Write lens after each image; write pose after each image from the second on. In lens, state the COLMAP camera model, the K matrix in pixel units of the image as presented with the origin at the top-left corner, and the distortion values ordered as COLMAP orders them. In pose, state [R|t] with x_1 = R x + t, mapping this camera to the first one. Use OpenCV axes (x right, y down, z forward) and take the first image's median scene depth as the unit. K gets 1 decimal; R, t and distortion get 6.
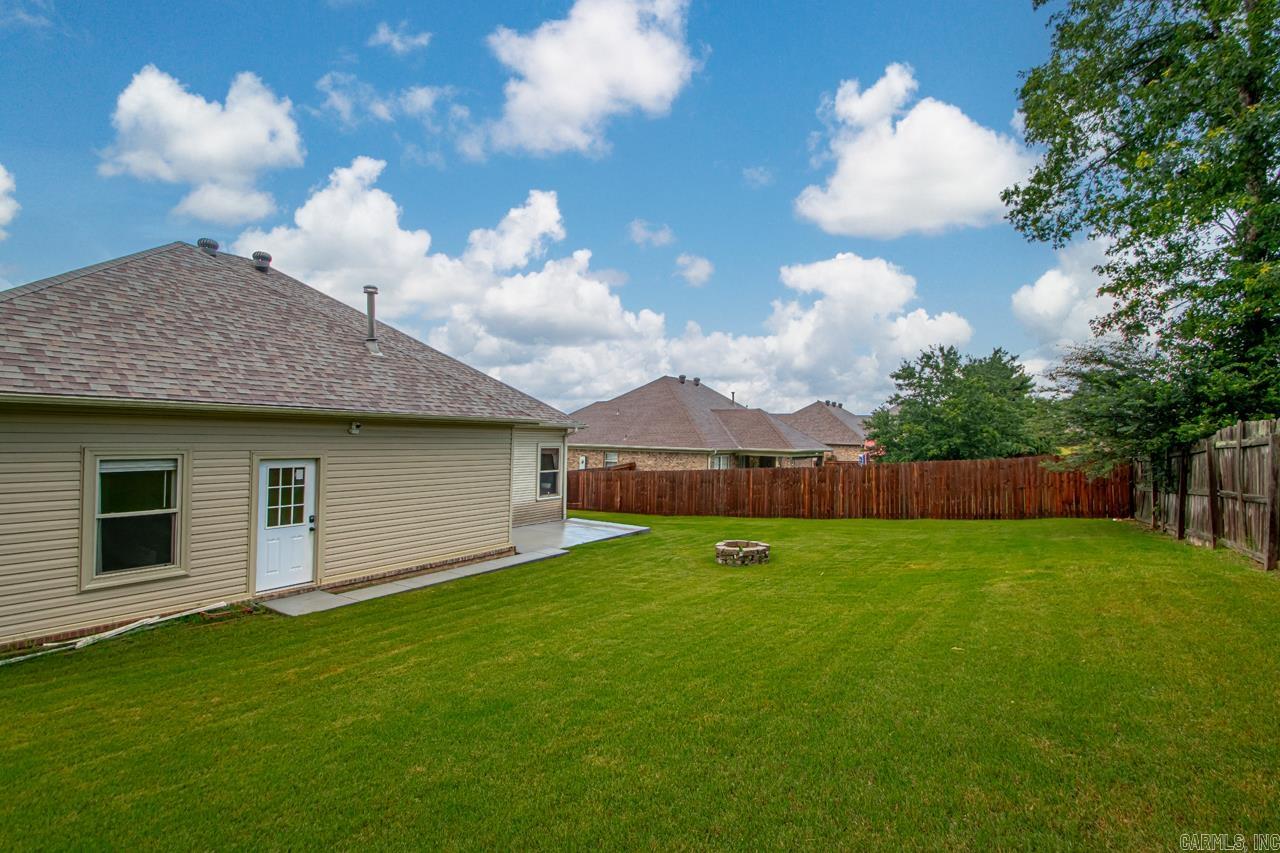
lens RADIAL K [[620.5, 0, 596.0], [0, 620.5, 429.5], [0, 0, 1]] dist [0.020794, -0.019384]
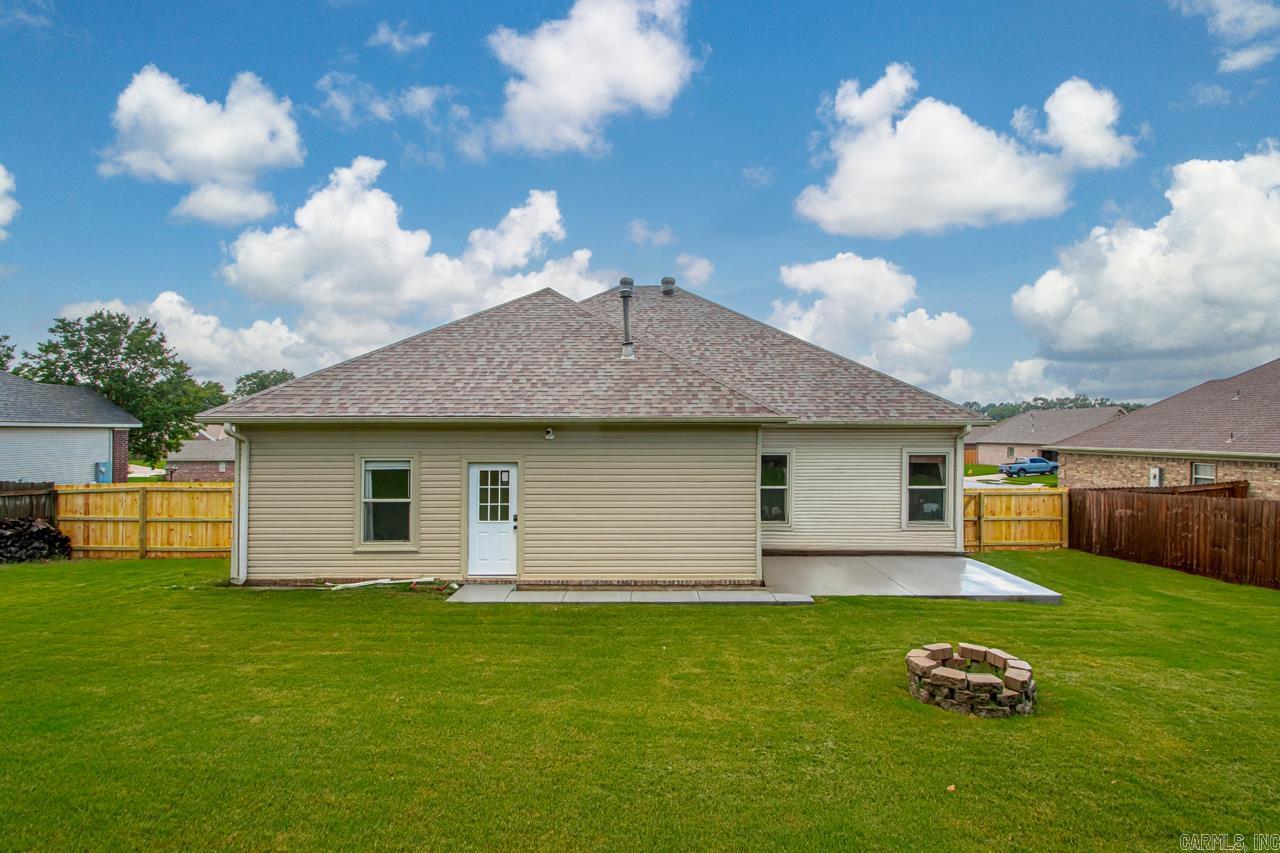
lens RADIAL K [[592.9, 0, 639.9], [0, 592.9, 441.4], [0, 0, 1]] dist [0.017832, -0.015512]
pose [[0.566092, -0.008704, -0.824296, 0.526435], [0.019170, 0.999813, 0.002607, 0.010954], [0.824119, -0.017277, 0.566153, 0.593985]]
